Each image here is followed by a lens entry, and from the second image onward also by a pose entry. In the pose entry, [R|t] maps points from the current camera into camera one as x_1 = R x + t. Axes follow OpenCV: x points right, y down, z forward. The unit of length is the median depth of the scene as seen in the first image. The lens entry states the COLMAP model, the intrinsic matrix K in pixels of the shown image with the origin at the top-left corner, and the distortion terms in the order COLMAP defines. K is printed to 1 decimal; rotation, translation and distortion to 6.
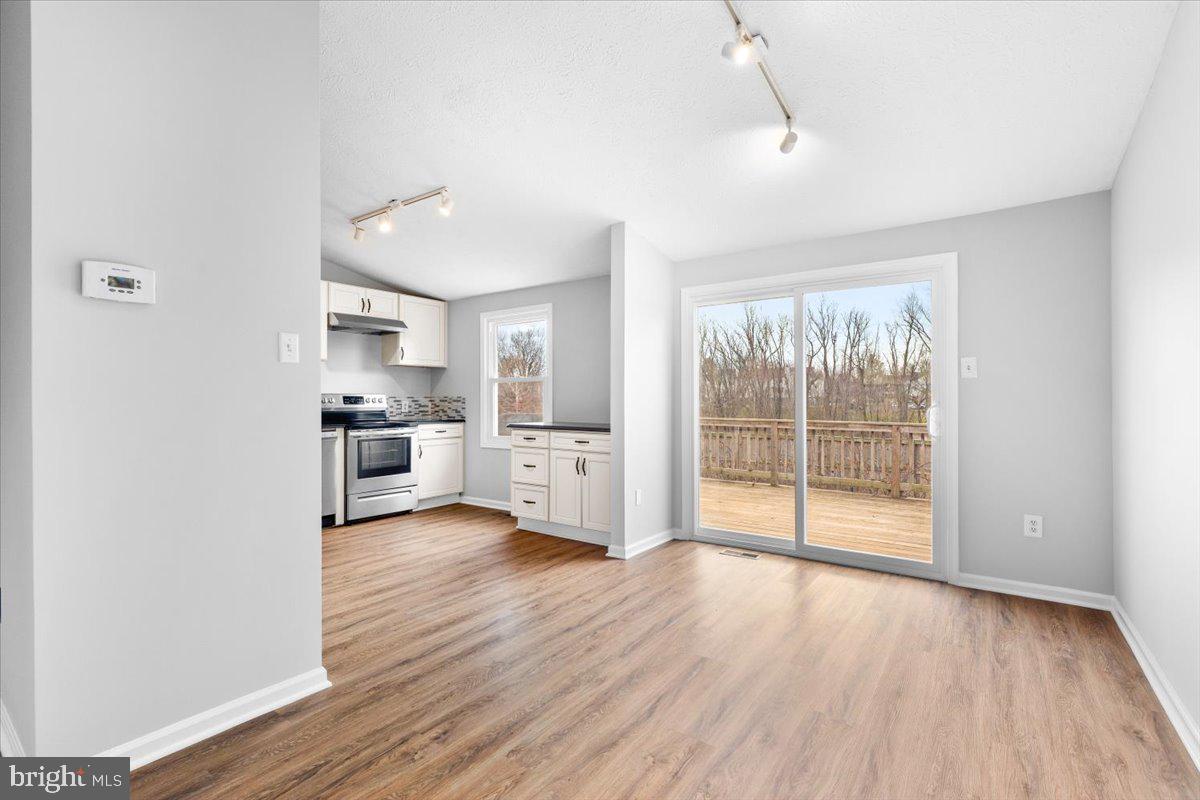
lens RADIAL K [[547.9, 0, 596.4], [0, 547.9, 399.0], [0, 0, 1]] dist [-0.008769, 0.003872]
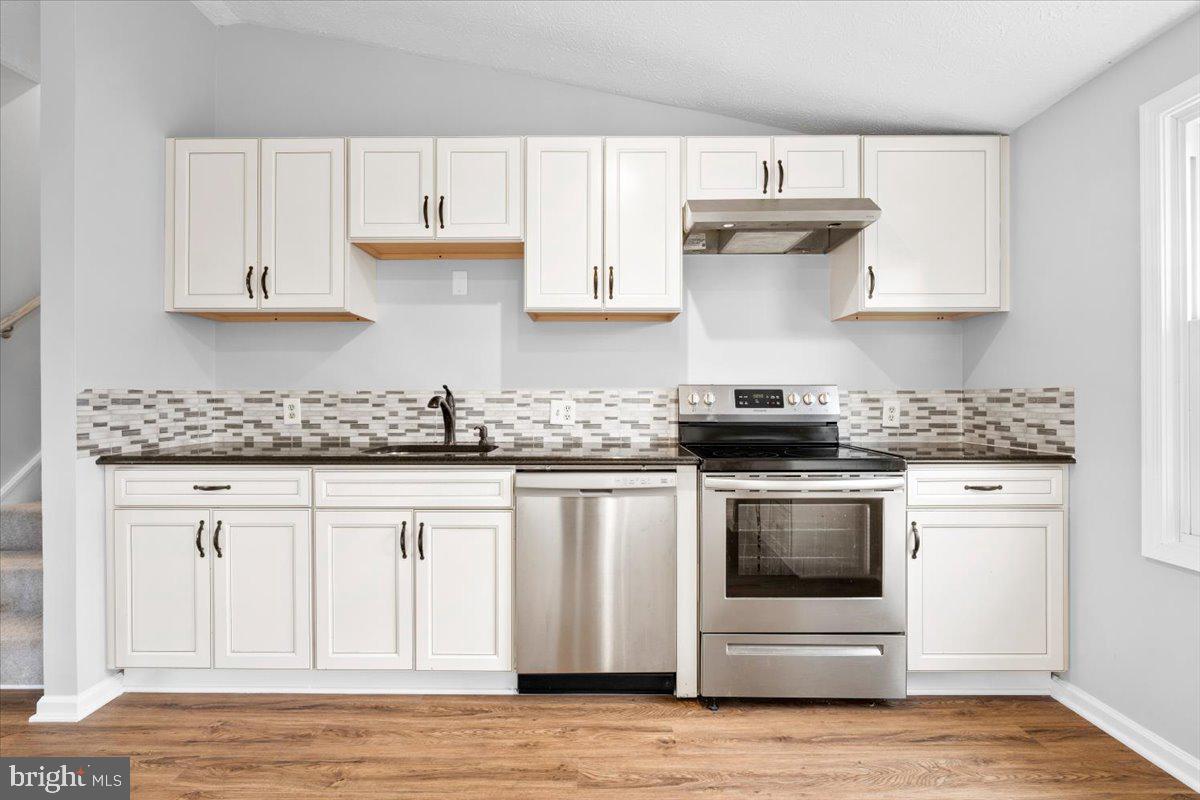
lens RADIAL K [[547.9, 0, 594.7], [0, 547.9, 398.3], [0, 0, 1]] dist [-0.008769, 0.003872]
pose [[0.587899, -0.001291, -0.808934, -0.179266], [0.001563, 0.999999, -0.000460, 0.002362], [0.808933, -0.000993, 0.587900, 0.716517]]
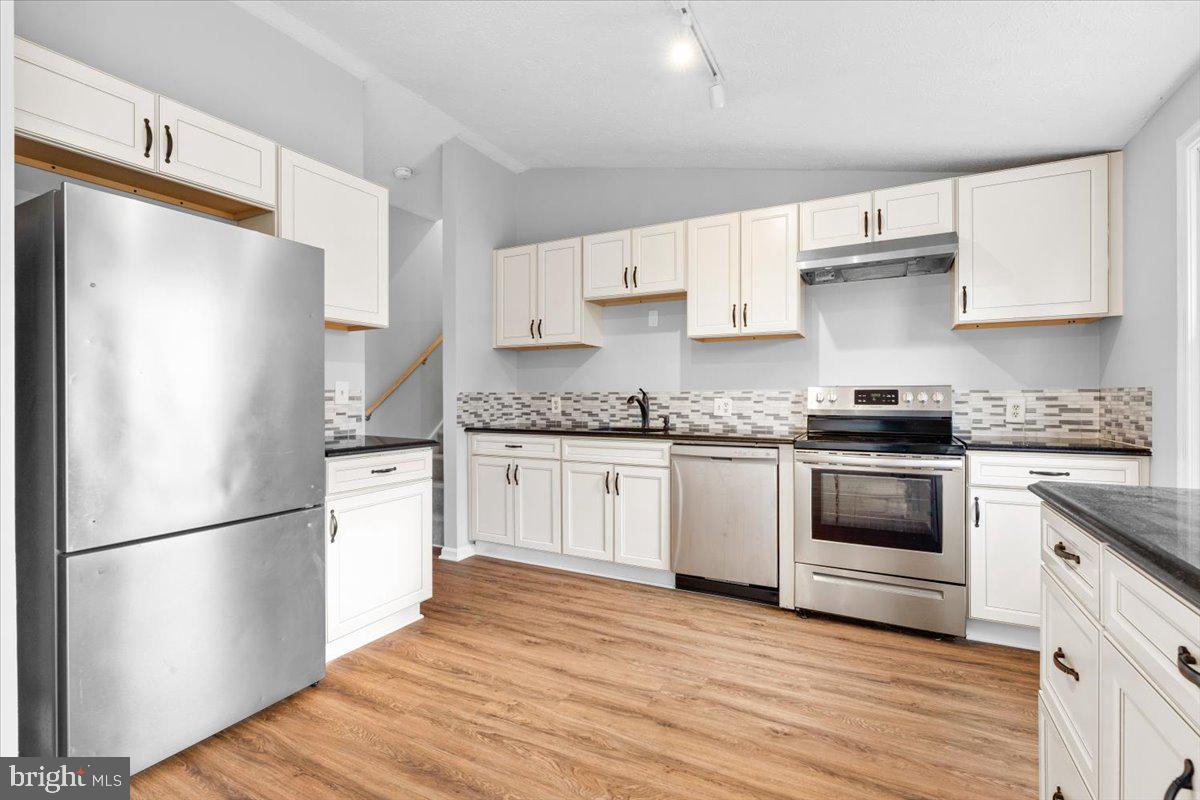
lens RADIAL K [[547.9, 0, 594.9], [0, 547.9, 398.1], [0, 0, 1]] dist [-0.008769, 0.003872]
pose [[0.141070, 0.001223, -0.989999, 0.086084], [0.002193, 0.999996, 0.001548, 0.001955], [0.989997, -0.002390, 0.141067, 0.730104]]
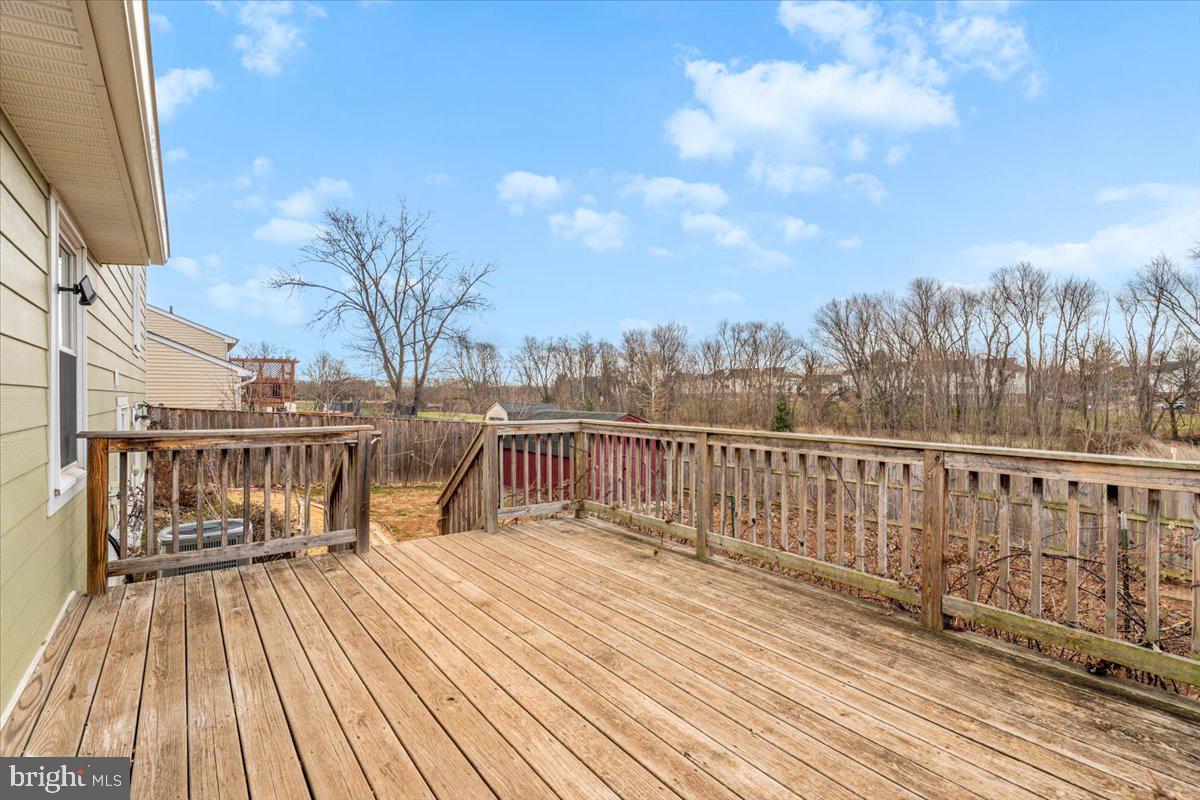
lens RADIAL K [[547.9, 0, 594.9], [0, 547.9, 397.1], [0, 0, 1]] dist [-0.008769, 0.003872]
pose [[0.958890, 0.002528, -0.283767, 0.594499], [-0.002132, 0.999996, 0.001704, 0.012655], [0.283771, -0.001029, 0.958892, 0.764394]]
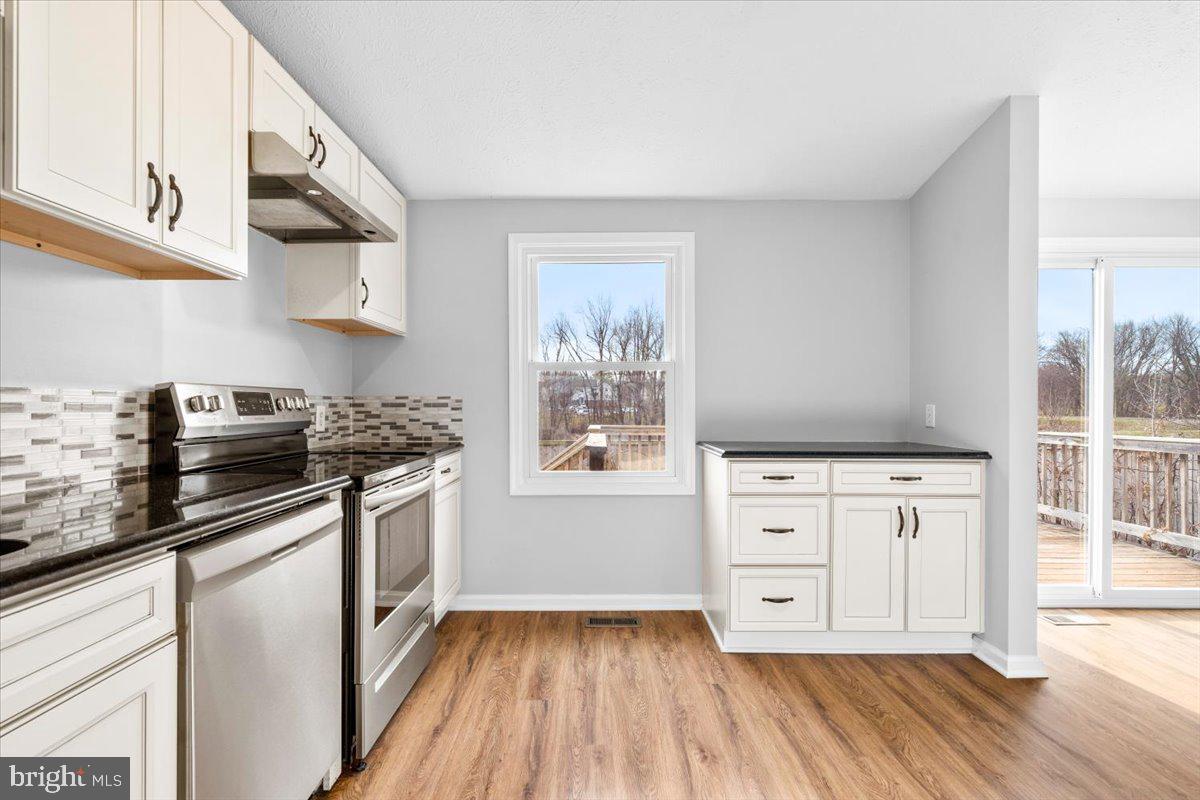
lens RADIAL K [[547.9, 0, 594.2], [0, 547.9, 406.3], [0, 0, 1]] dist [-0.008769, 0.003872]
pose [[0.809043, -0.001903, 0.587746, -0.548336], [-0.001667, 0.999983, 0.005533, 0.001769], [-0.587747, -0.005456, 0.809026, 0.660202]]
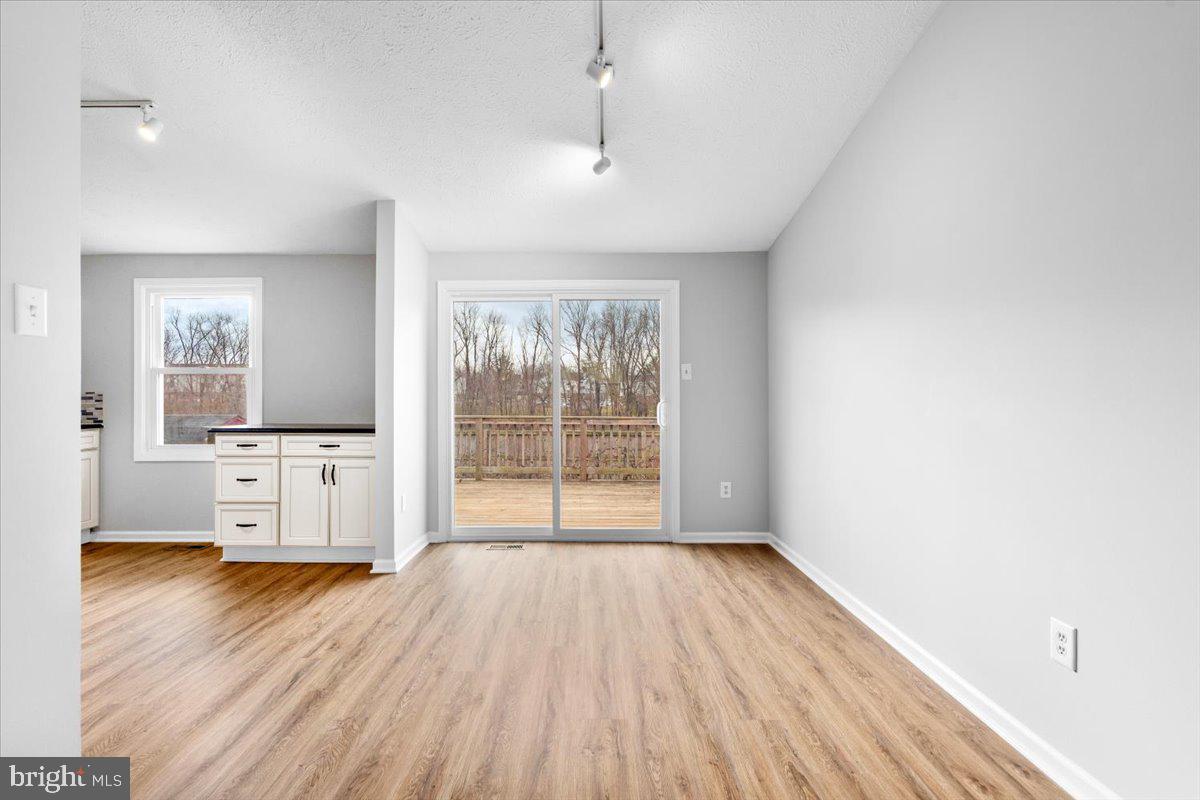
lens RADIAL K [[547.9, 0, 589.3], [0, 547.9, 394.7], [0, 0, 1]] dist [-0.008769, 0.003872]
pose [[0.810806, 0.002295, 0.585311, -0.177307], [-0.001017, 0.999996, -0.002513, -0.000142], [-0.585314, 0.001442, 0.810805, 0.062837]]
